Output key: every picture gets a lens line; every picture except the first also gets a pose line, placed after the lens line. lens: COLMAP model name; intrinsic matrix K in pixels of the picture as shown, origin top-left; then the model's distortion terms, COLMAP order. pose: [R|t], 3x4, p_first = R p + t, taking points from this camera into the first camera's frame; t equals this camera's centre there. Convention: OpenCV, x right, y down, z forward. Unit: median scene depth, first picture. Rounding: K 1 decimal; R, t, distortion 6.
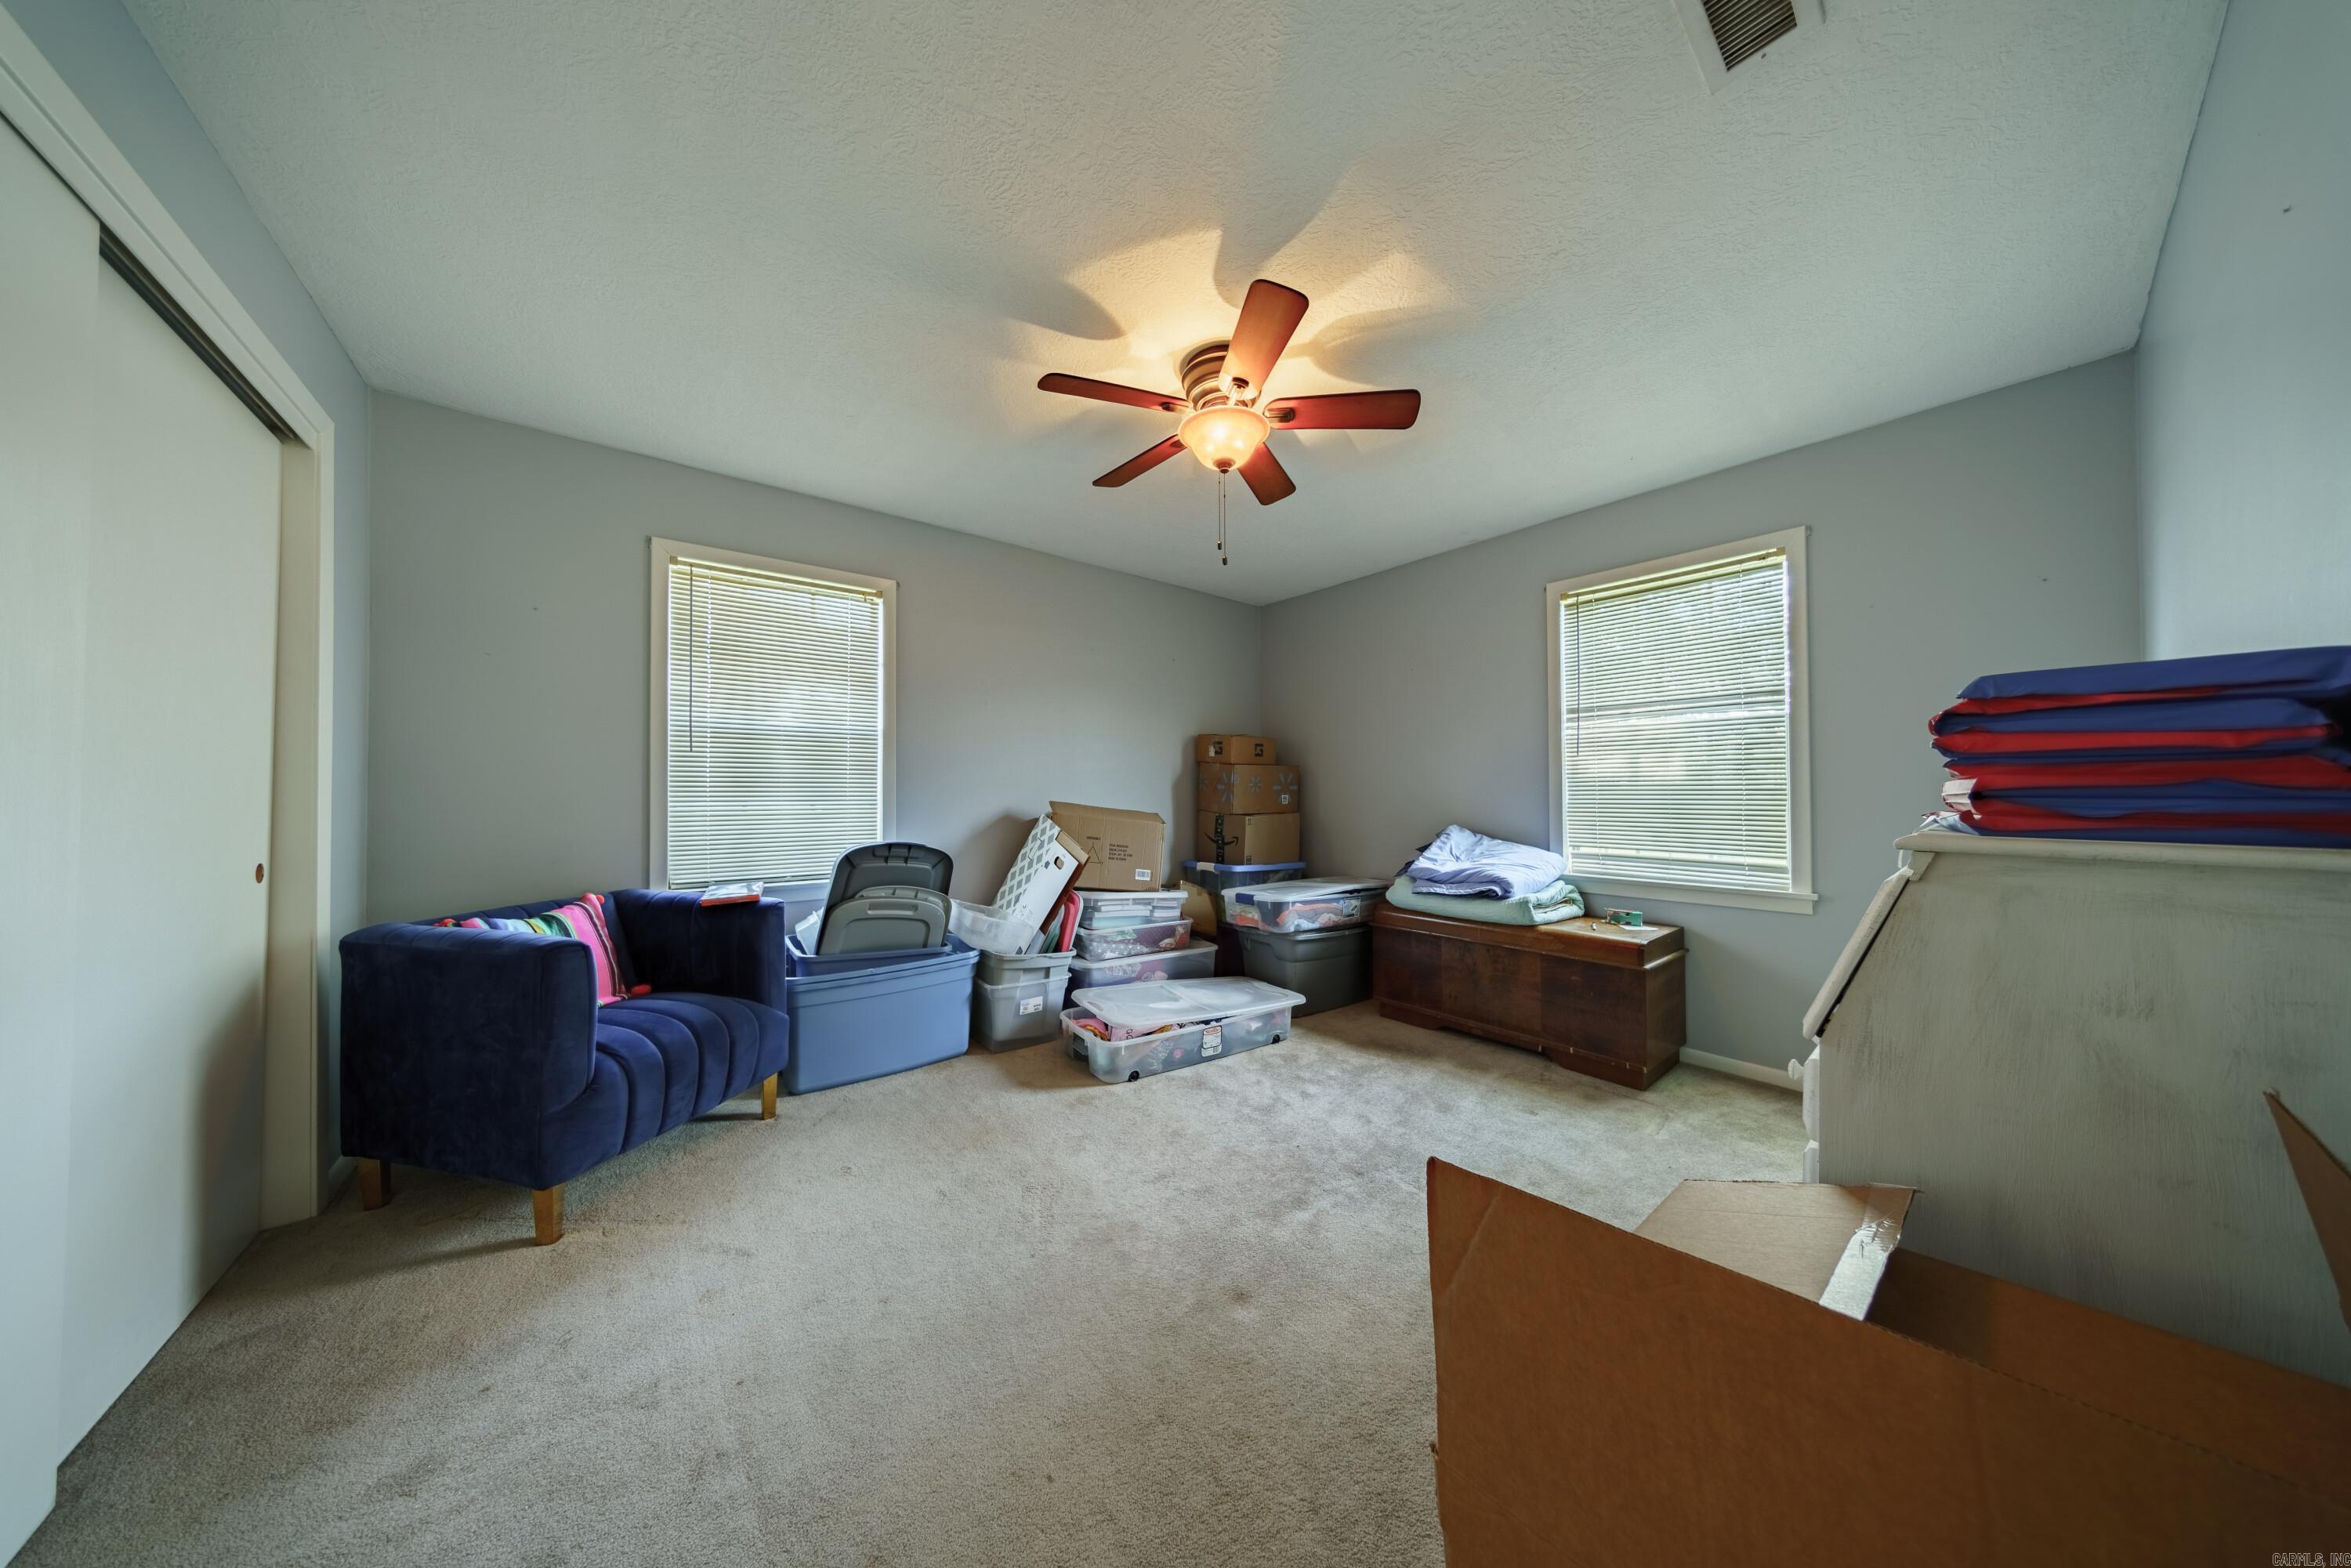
lens RADIAL K [[688.2, 0, 1175.5], [0, 688.2, 784.0], [0, 0, 1]] dist [-0.000652, -0.000030]
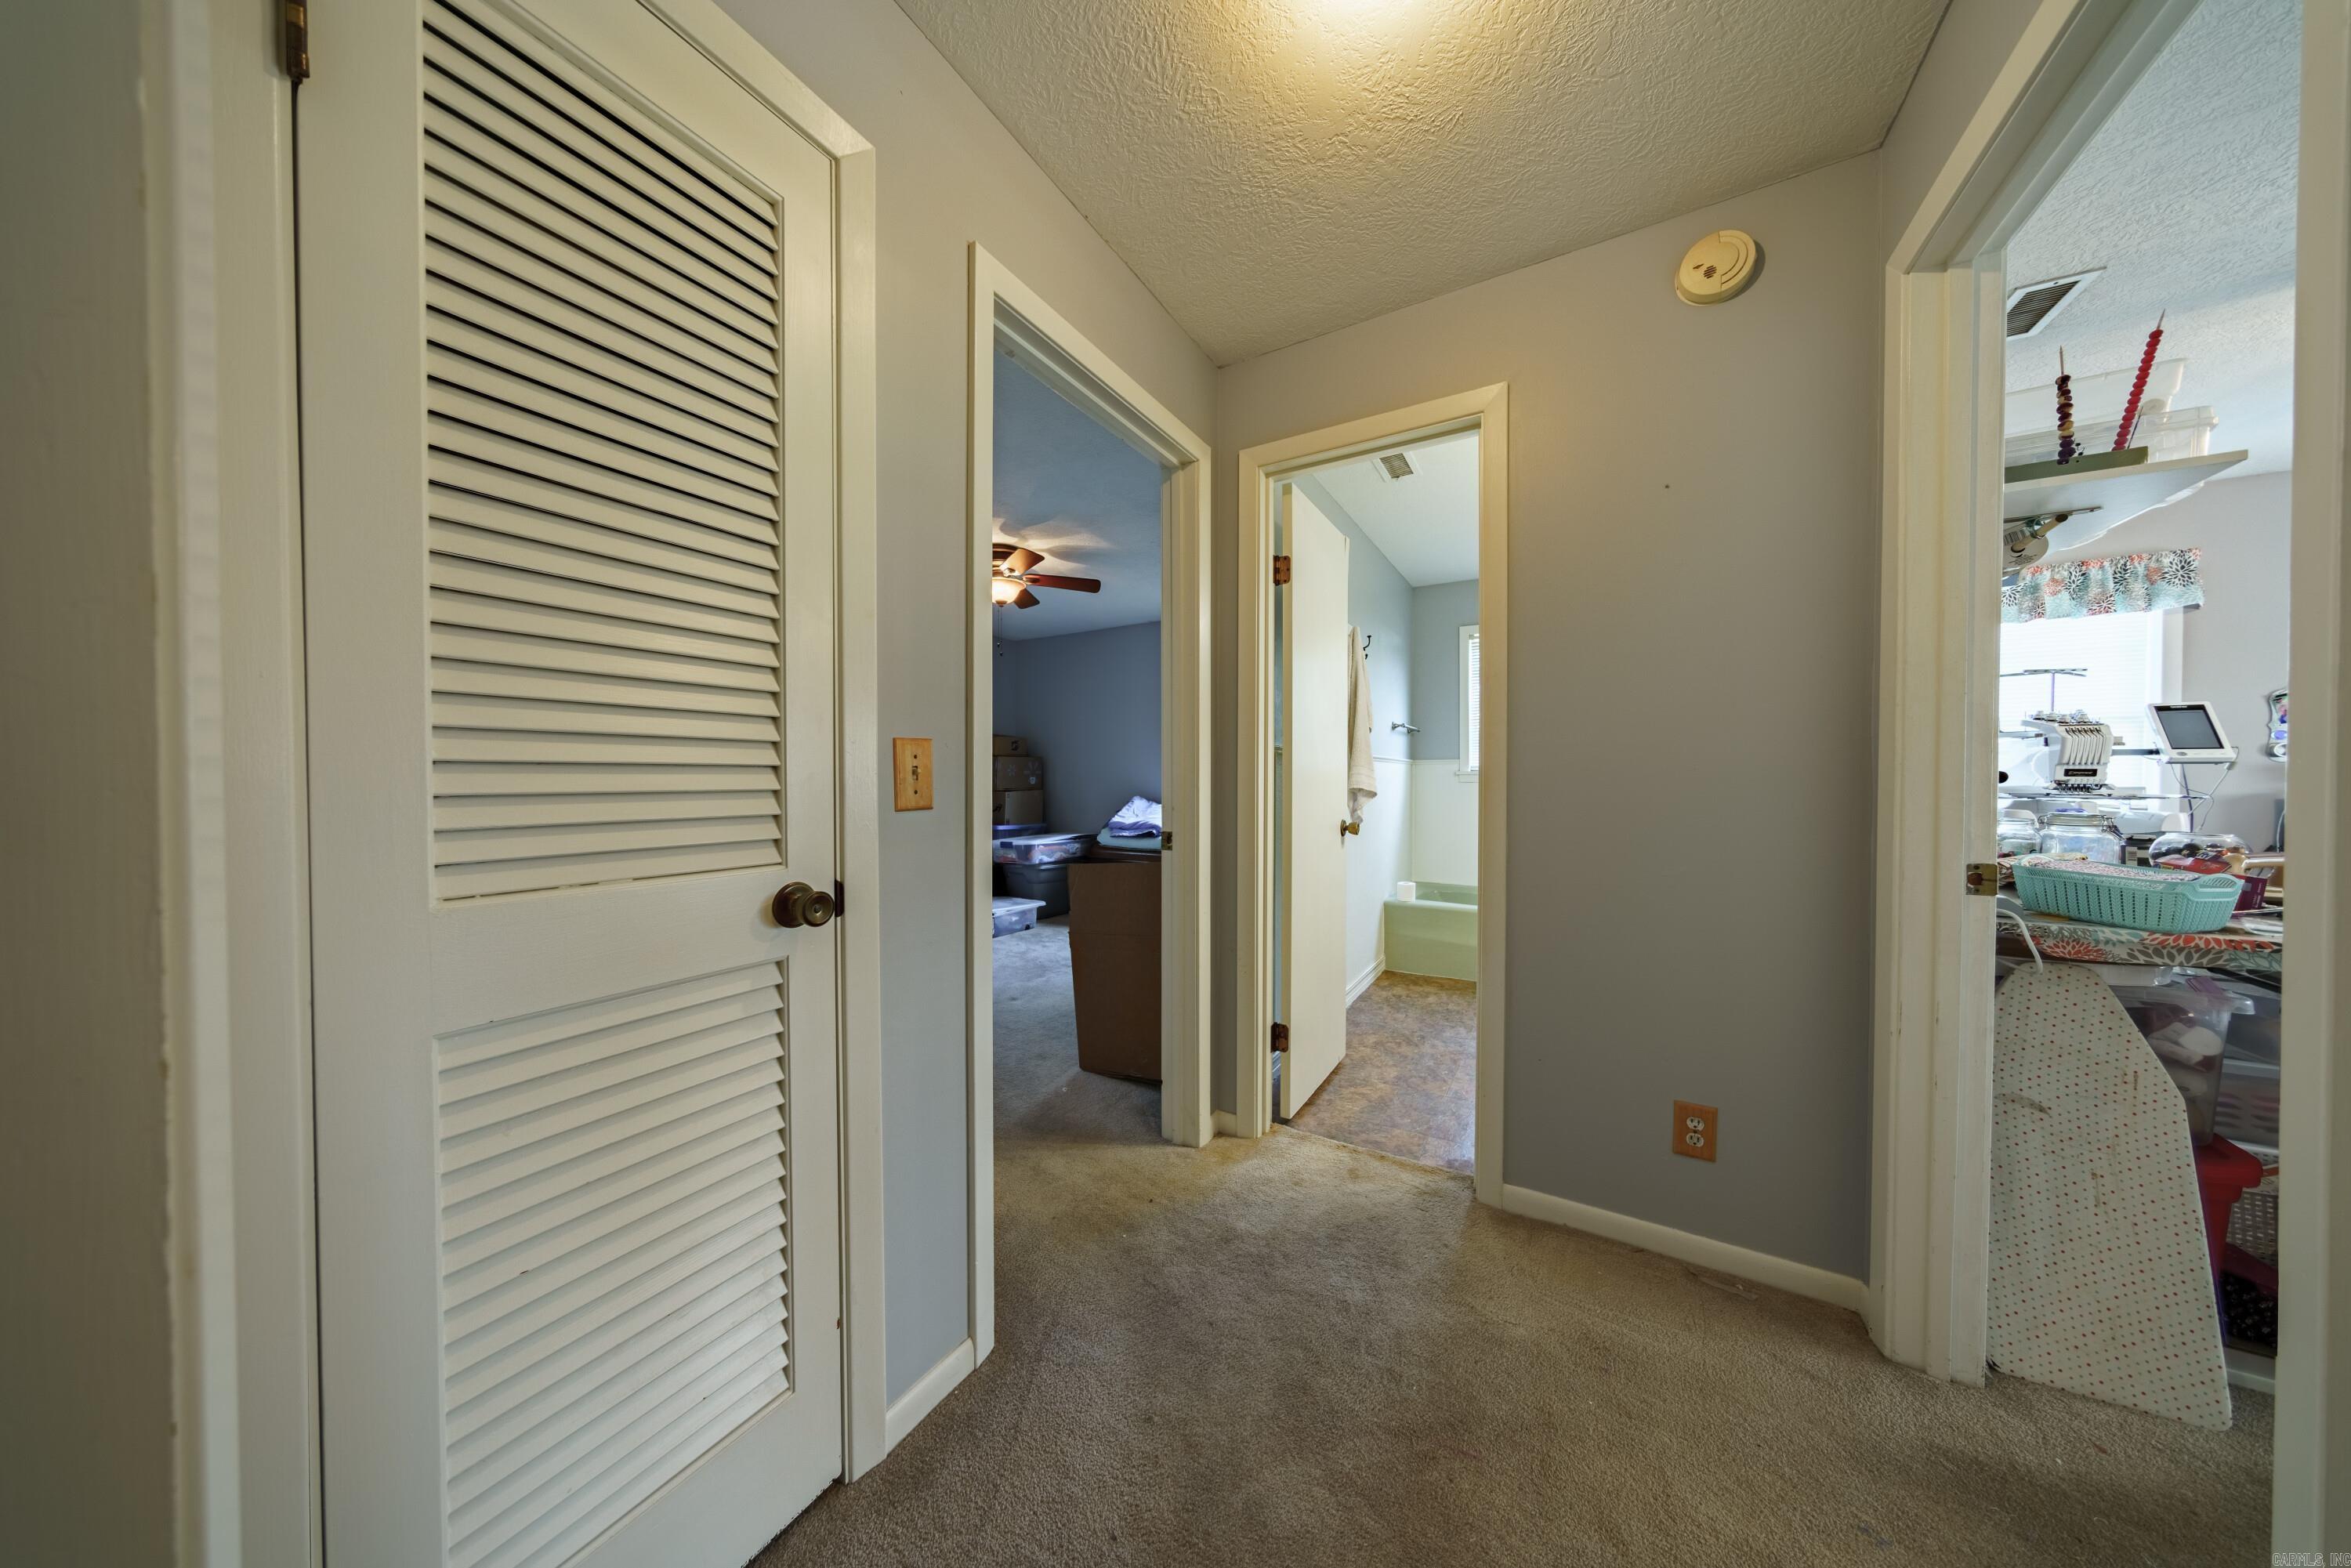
lens RADIAL K [[688.2, 0, 1175.5], [0, 688.2, 784.0], [0, 0, 1]] dist [-0.000652, -0.000030]
pose [[0.934439, -0.003629, 0.356105, -0.099241], [-0.007275, 0.999545, 0.029277, -0.018782], [-0.356049, -0.029948, 0.933987, -0.600680]]
